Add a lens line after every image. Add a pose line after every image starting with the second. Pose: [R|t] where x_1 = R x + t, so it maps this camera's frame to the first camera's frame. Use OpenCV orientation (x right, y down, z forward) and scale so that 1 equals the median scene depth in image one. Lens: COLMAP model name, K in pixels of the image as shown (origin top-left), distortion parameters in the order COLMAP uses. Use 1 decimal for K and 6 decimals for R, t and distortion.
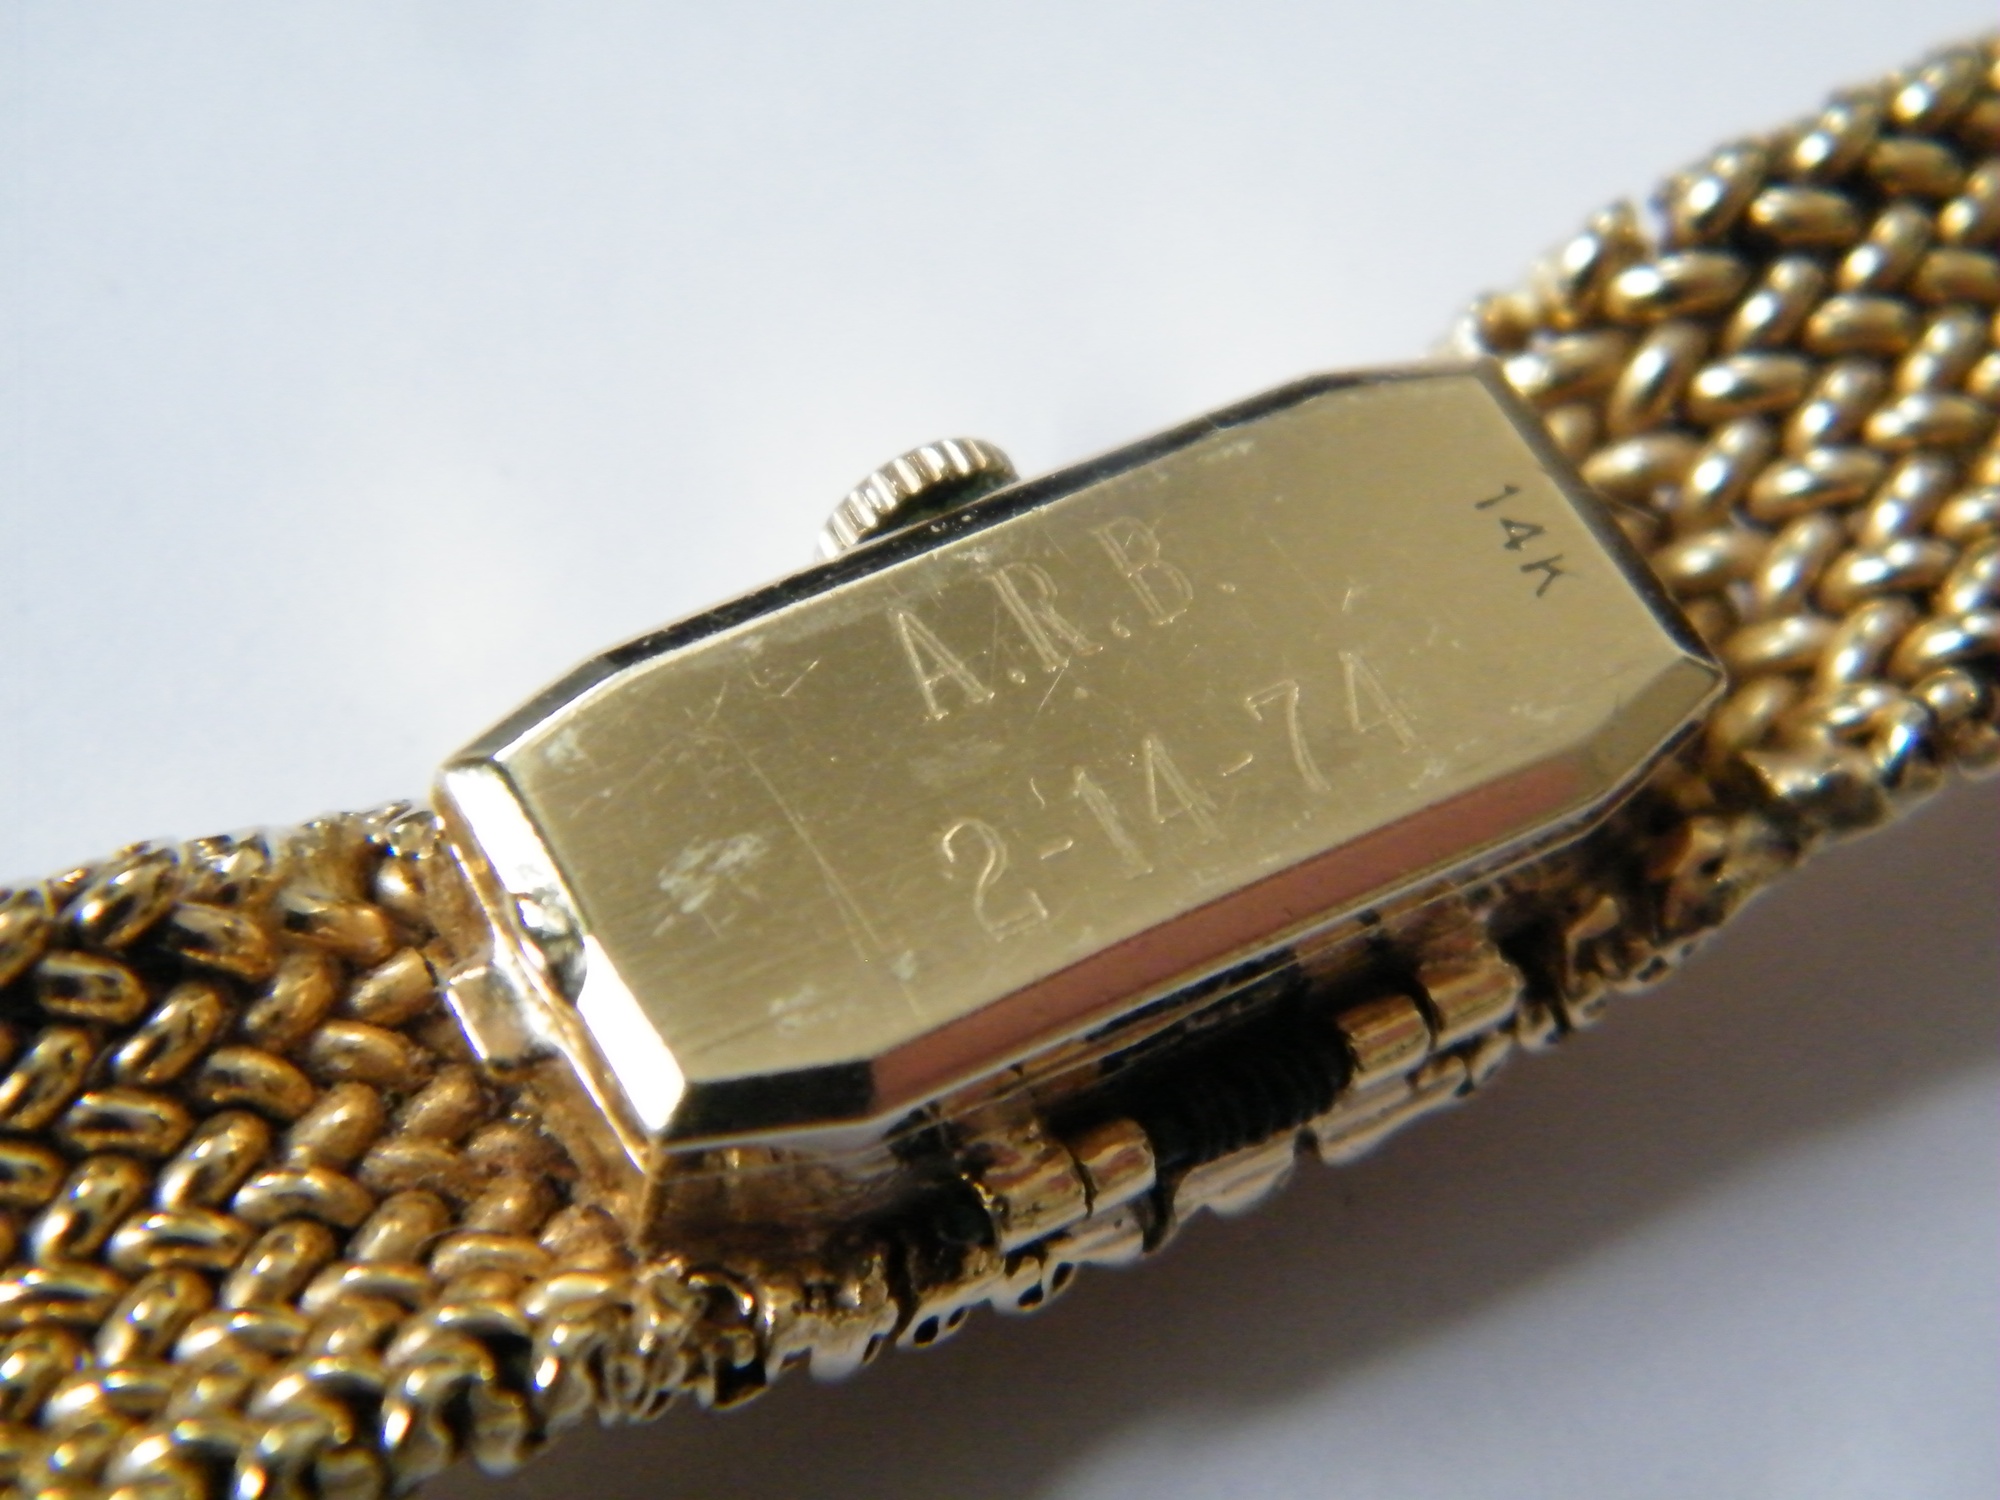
lens RADIAL K [[4872.3, 0, 1000.0], [0, 4872.3, 750.0], [0, 0, 1]] dist [-0.112507, 0.060664]
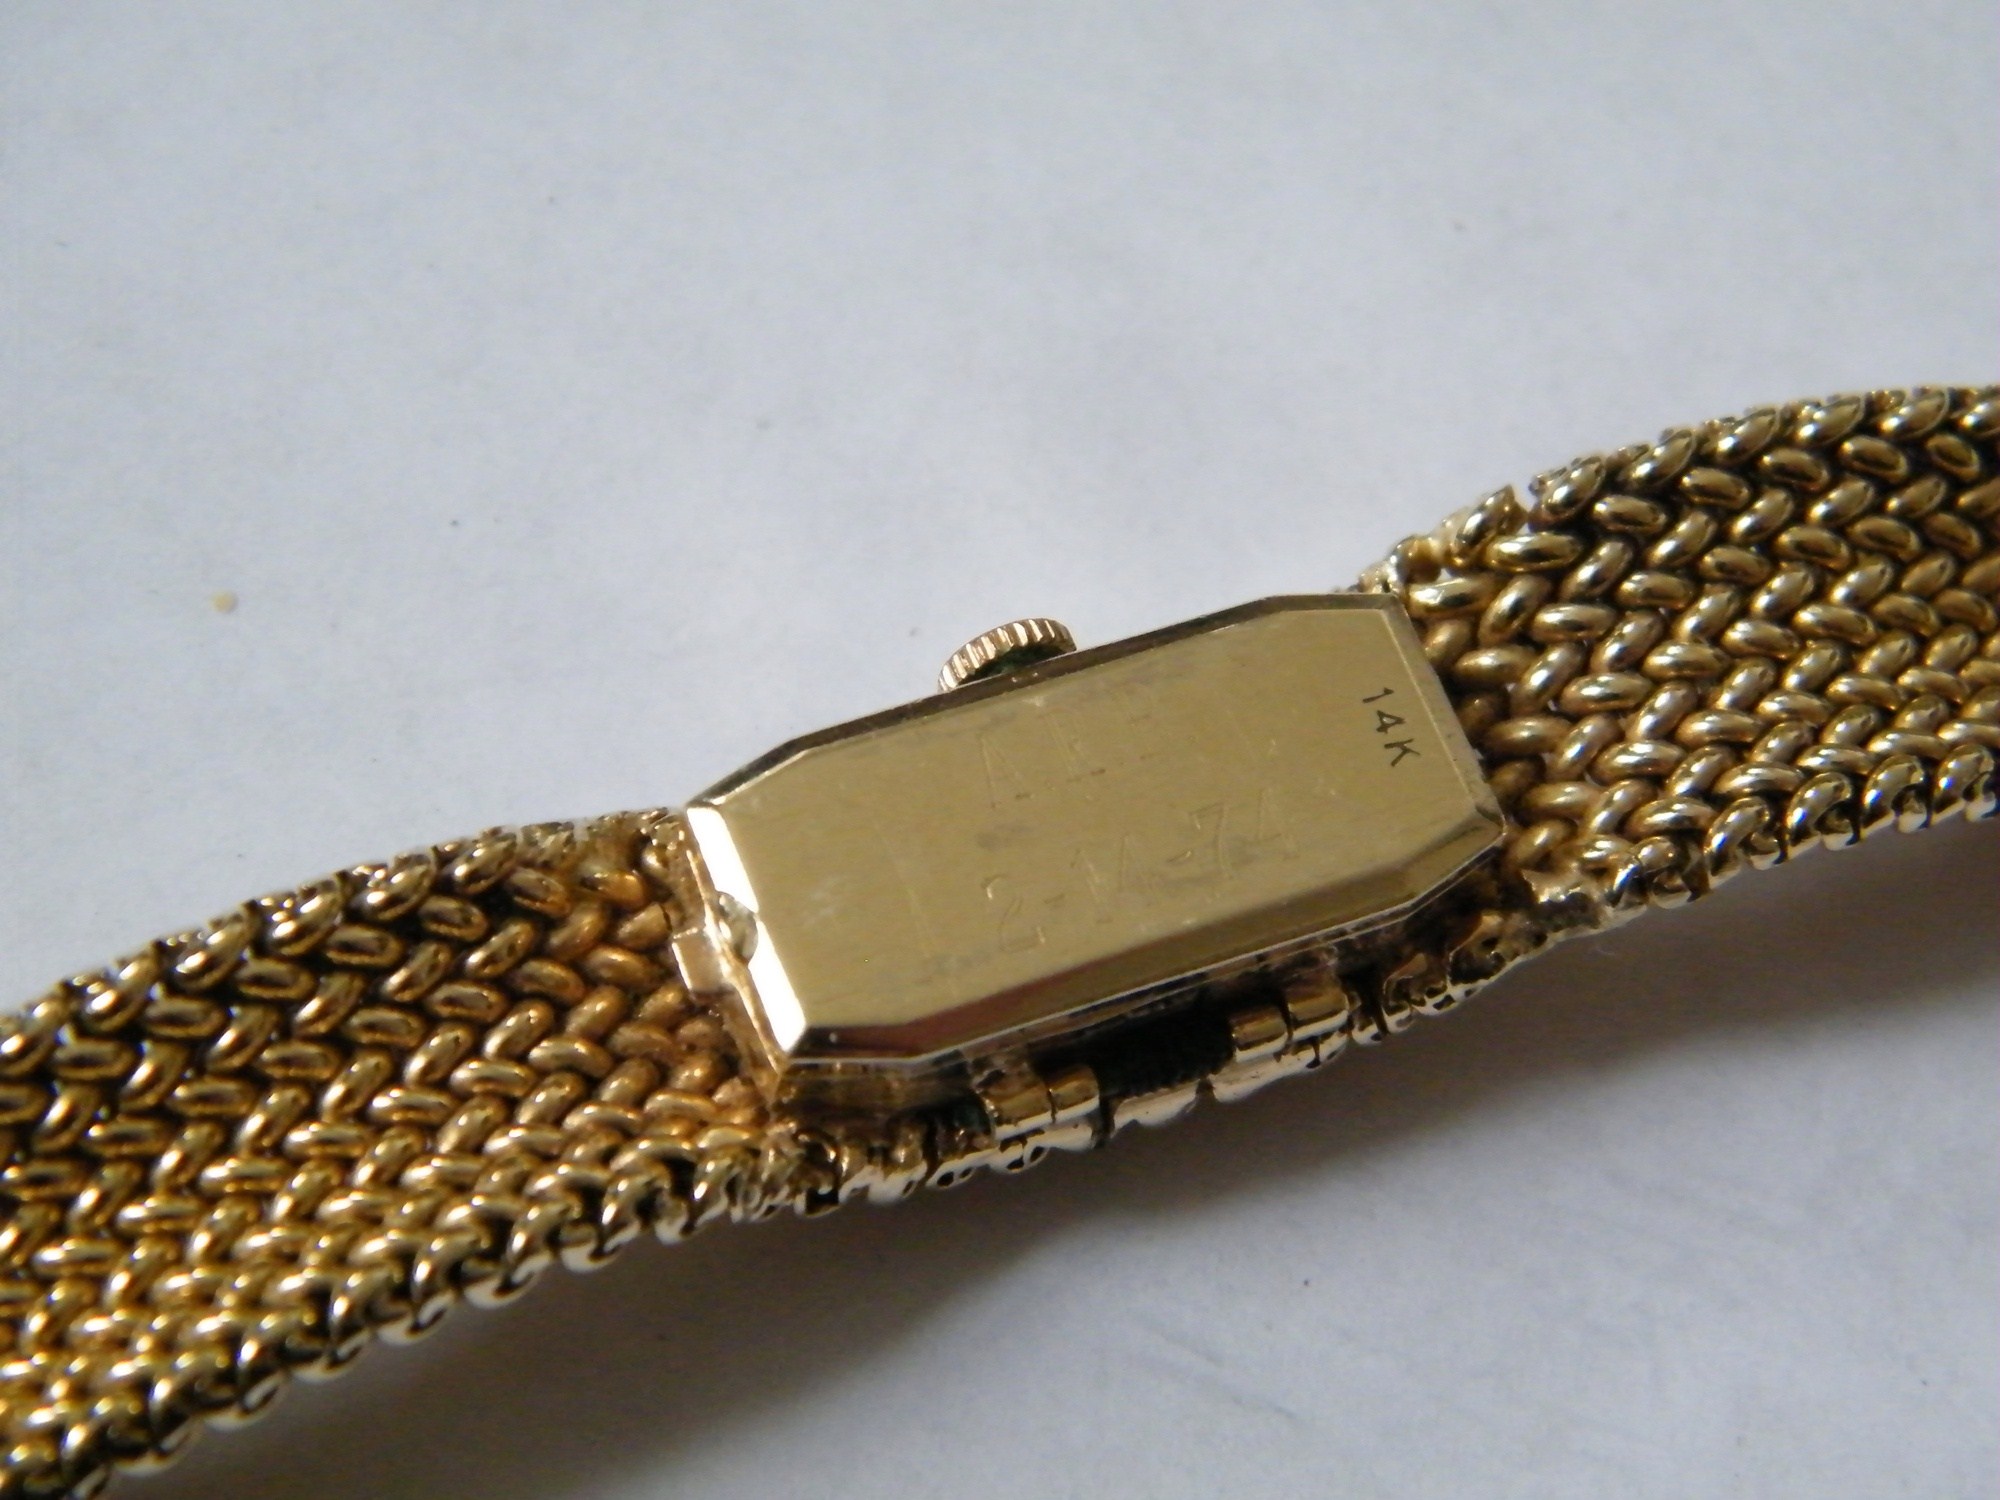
lens RADIAL K [[4872.3, 0, 1000.0], [0, 4872.3, 750.0], [0, 0, 1]] dist [-0.112507, 0.060664]
pose [[0.989548, 0.124038, -0.073549, 0.103671], [-0.116013, 0.987698, 0.104848, -0.192309], [0.085650, -0.095219, 0.991765, -0.583076]]
